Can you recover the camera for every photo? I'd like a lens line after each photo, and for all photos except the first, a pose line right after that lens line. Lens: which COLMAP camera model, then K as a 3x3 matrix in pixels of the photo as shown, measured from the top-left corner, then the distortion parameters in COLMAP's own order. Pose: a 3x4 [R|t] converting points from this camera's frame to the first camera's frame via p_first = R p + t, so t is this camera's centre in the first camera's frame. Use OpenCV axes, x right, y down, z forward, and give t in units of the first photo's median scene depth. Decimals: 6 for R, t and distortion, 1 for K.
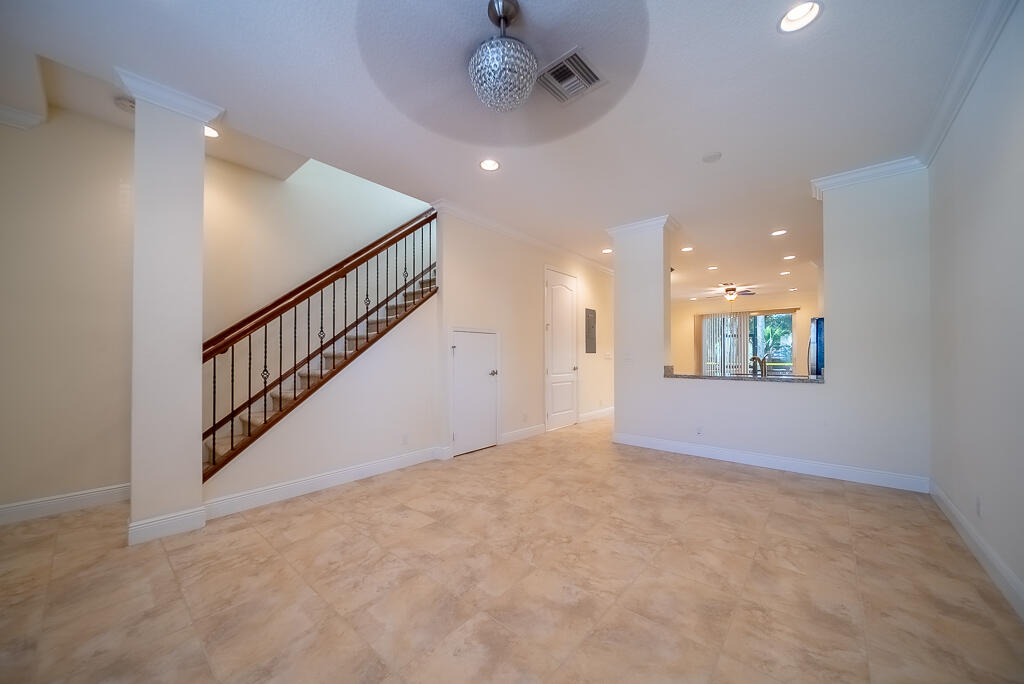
lens RADIAL K [[365.1, 0, 507.7], [0, 365.1, 342.5], [0, 0, 1]] dist [-0.001726, -0.000011]
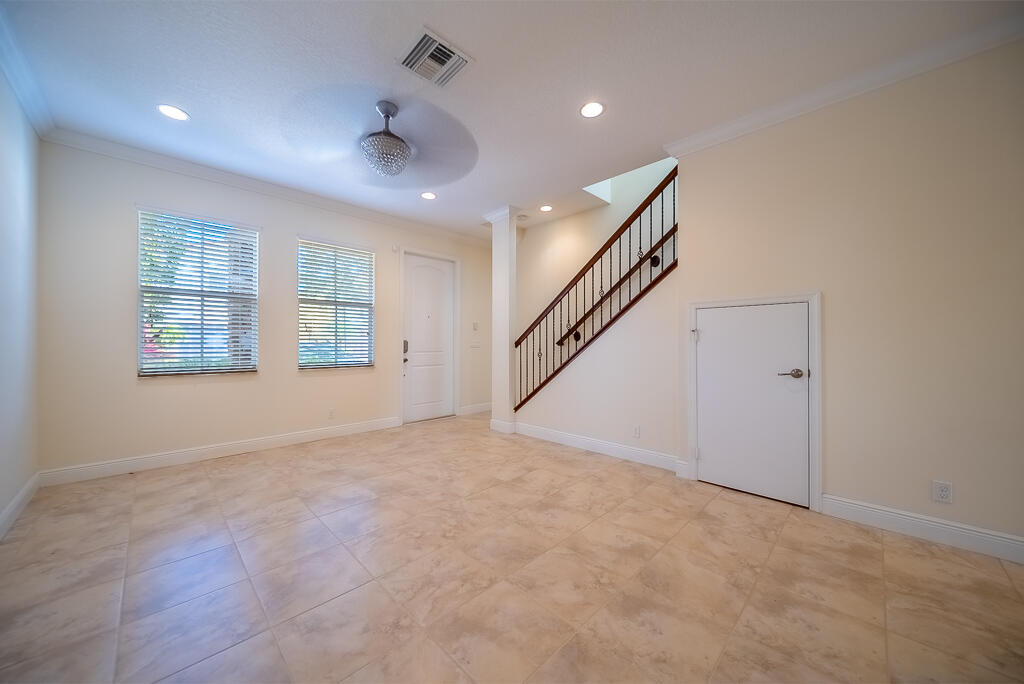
lens RADIAL K [[364.4, 0, 512.0], [0, 364.4, 342.0], [0, 0, 1]] dist [0.000471, -0.000114]
pose [[-0.074543, -0.001605, -0.997216, 0.878168], [0.035150, 0.999373, -0.004236, 0.038002], [0.996598, -0.035368, -0.074440, 1.004444]]
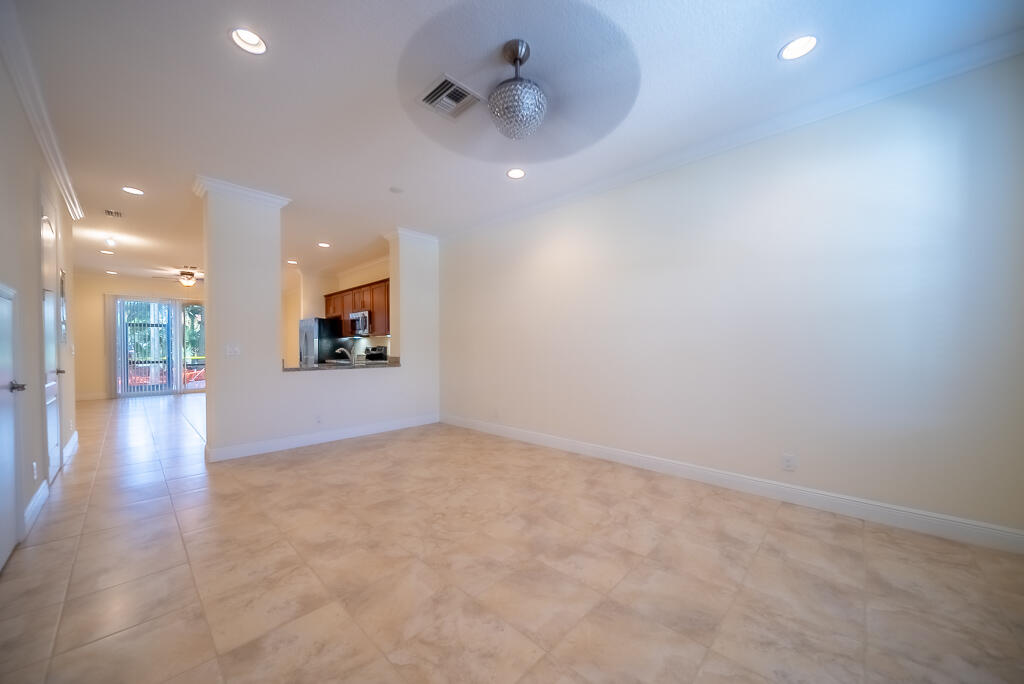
lens RADIAL K [[365.1, 0, 507.7], [0, 365.1, 342.5], [0, 0, 1]] dist [-0.001726, -0.000011]
pose [[0.054379, 0.014208, 0.998419, -0.747560], [-0.031970, 0.999411, -0.012481, 0.023473], [-0.998008, -0.031241, 0.054801, 0.602636]]
